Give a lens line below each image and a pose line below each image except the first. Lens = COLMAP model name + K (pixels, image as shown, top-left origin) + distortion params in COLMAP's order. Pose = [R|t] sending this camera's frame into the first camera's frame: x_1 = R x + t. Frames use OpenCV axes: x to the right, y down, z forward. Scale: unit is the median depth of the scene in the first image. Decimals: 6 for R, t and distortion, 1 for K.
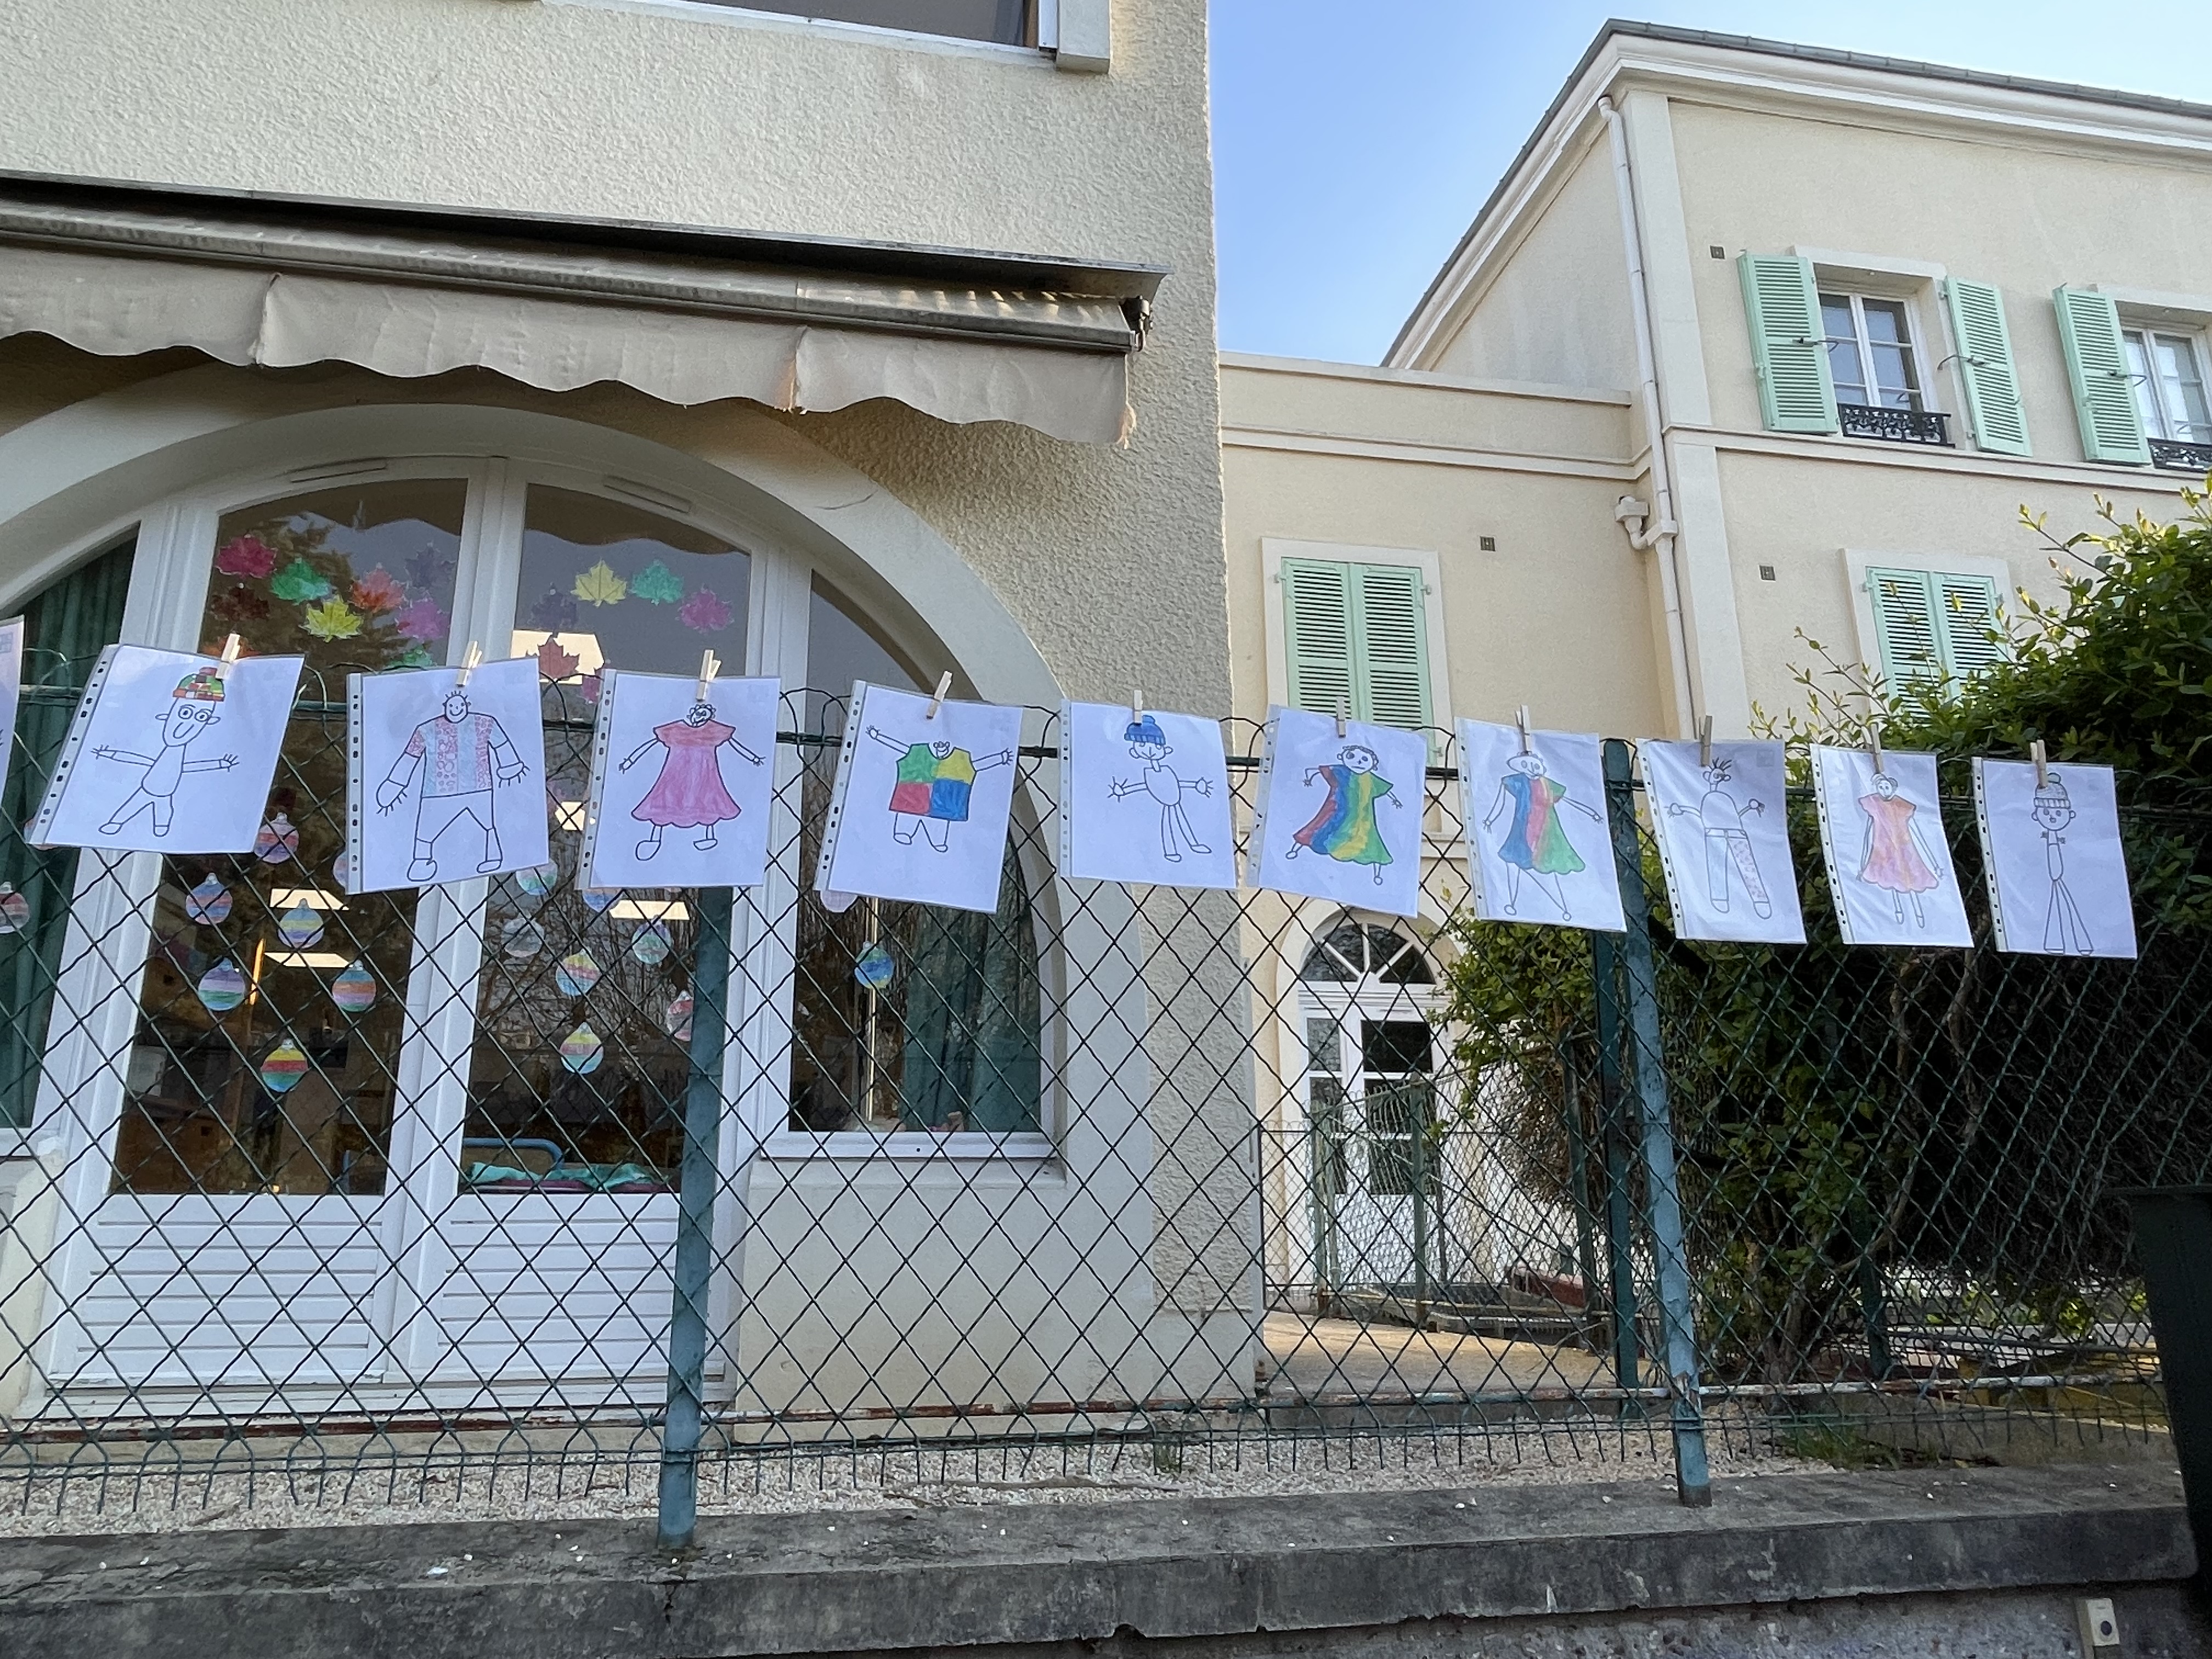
lens RADIAL K [[1473.2, 0, 1104.2], [0, 1473.2, 793.5], [0, 0, 1]] dist [0.001550, -0.001256]
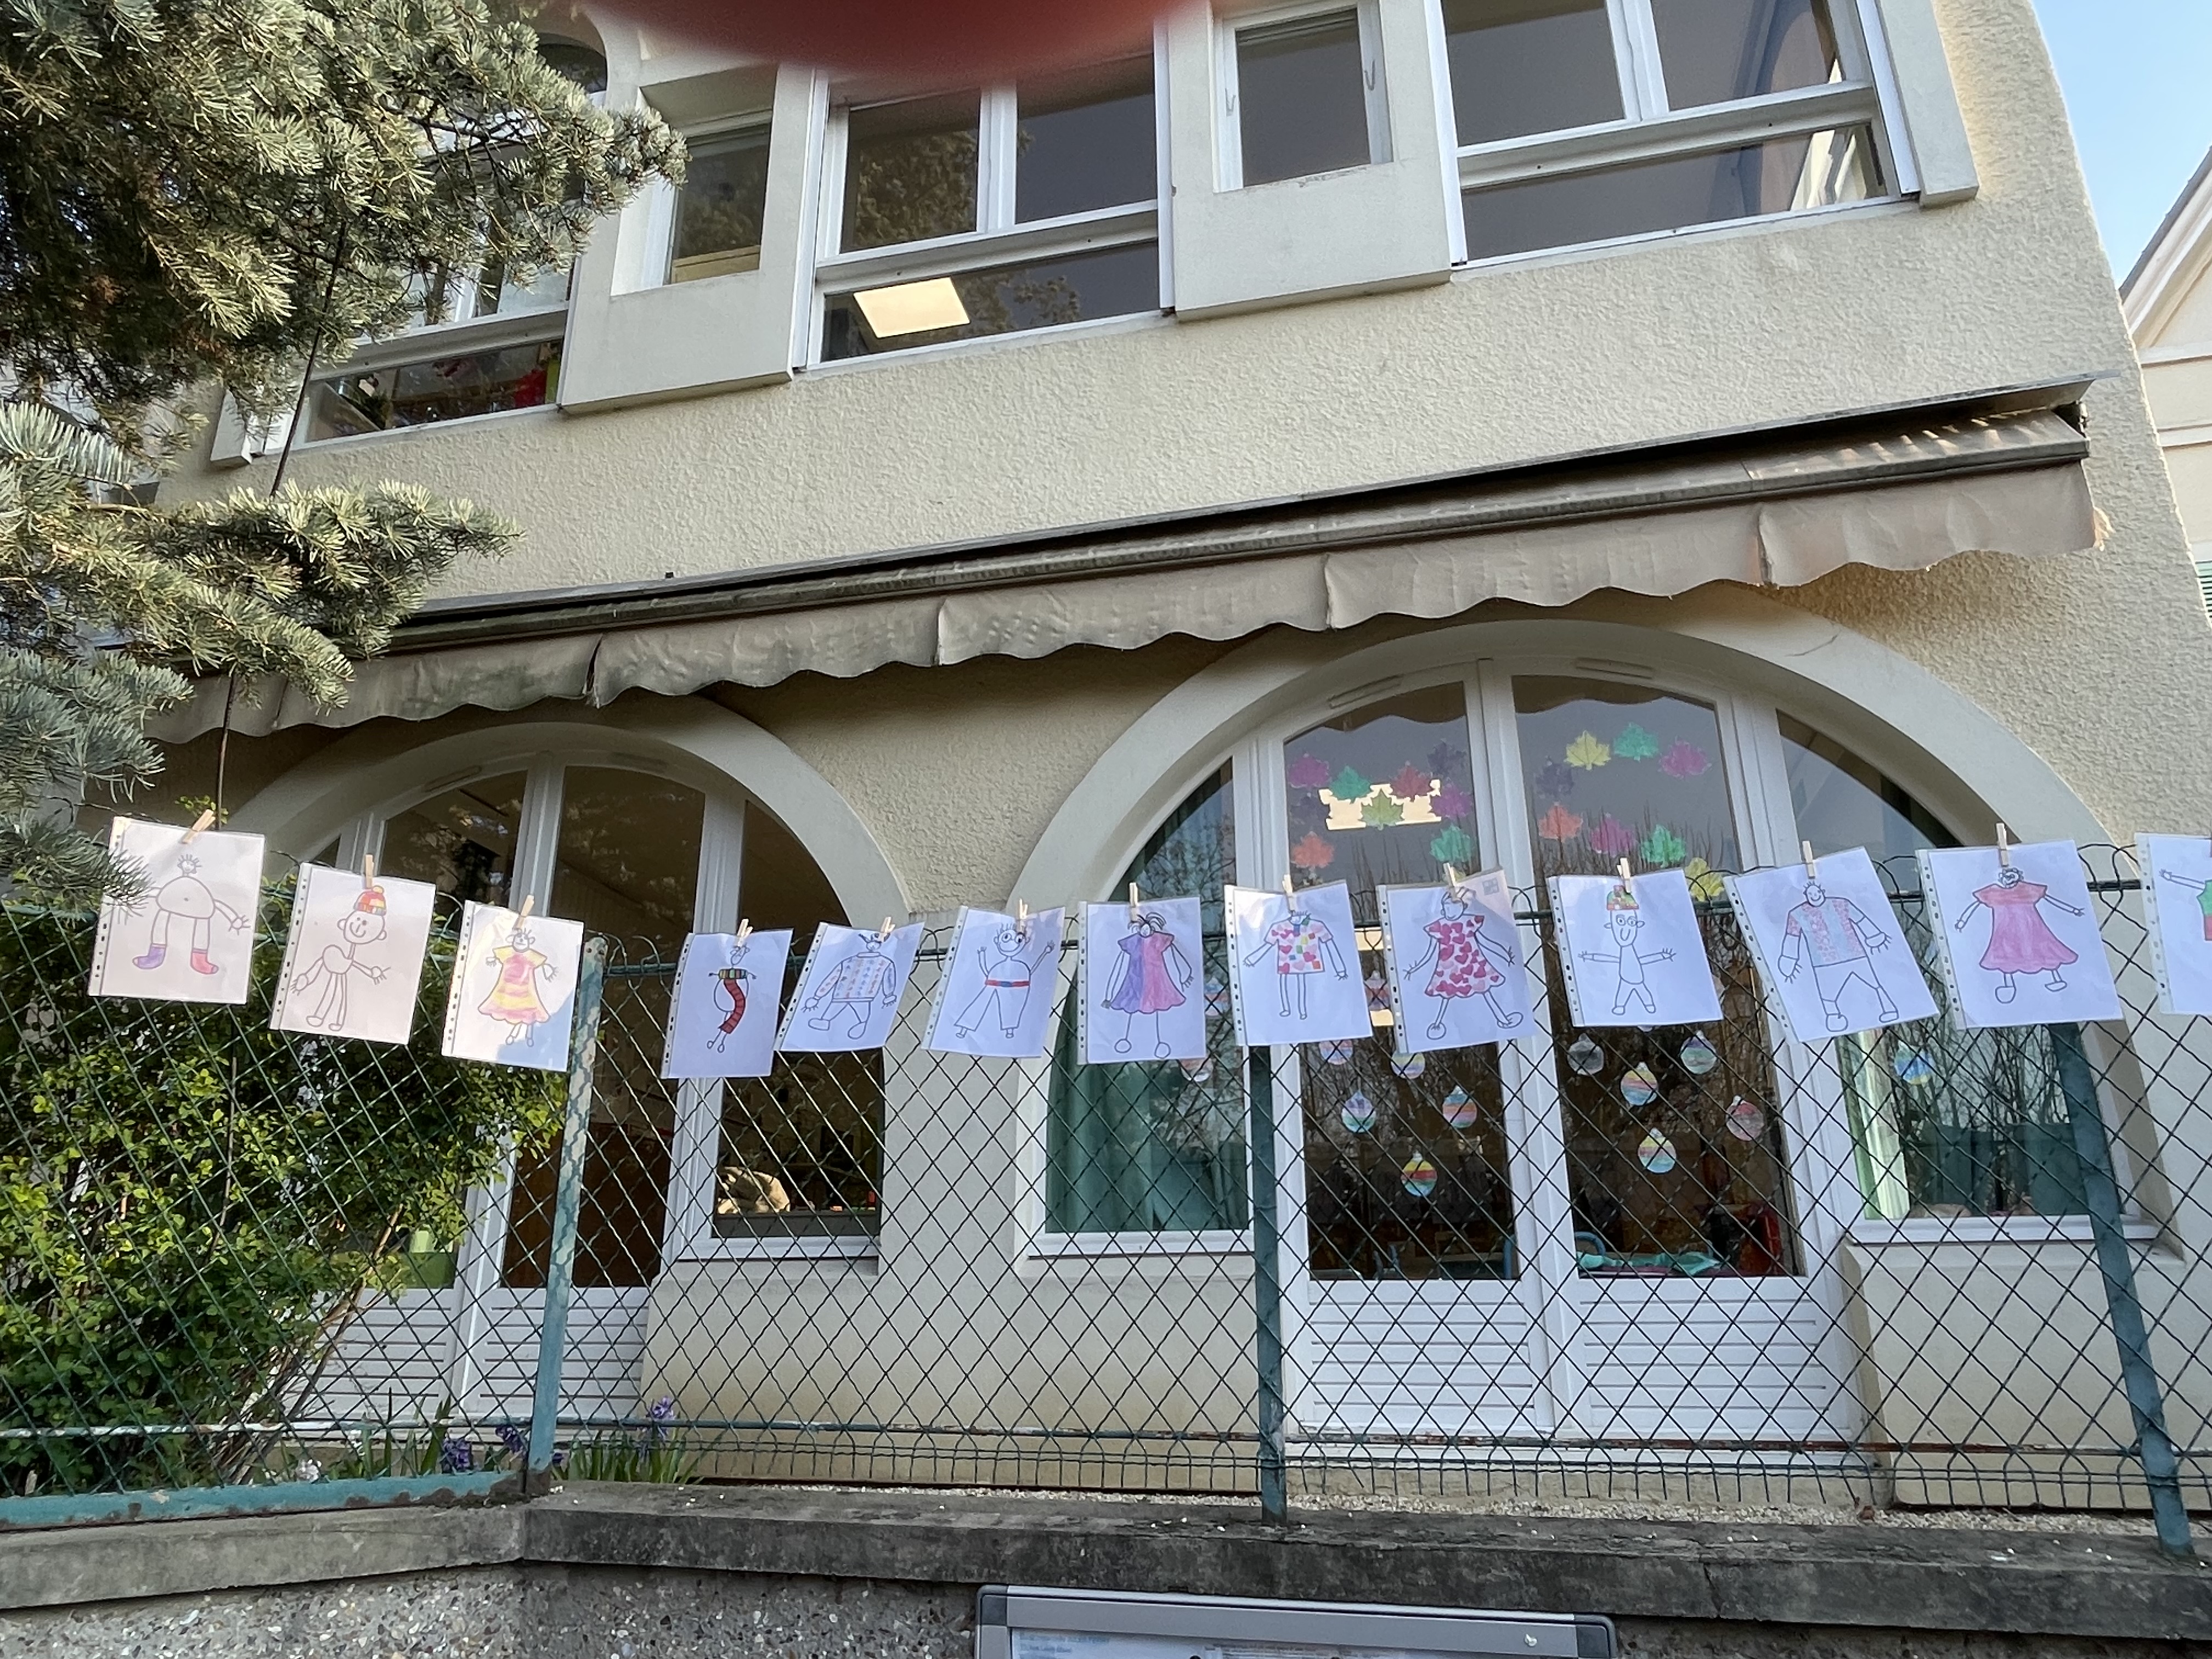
lens RADIAL K [[1473.2, 0, 1104.2], [0, 1473.2, 793.5], [0, 0, 1]] dist [0.001550, -0.001256]
pose [[0.913030, -0.135968, -0.384563, -0.257697], [0.112972, 0.990218, -0.081888, -0.057892], [0.391936, 0.031322, 0.919459, -0.240090]]
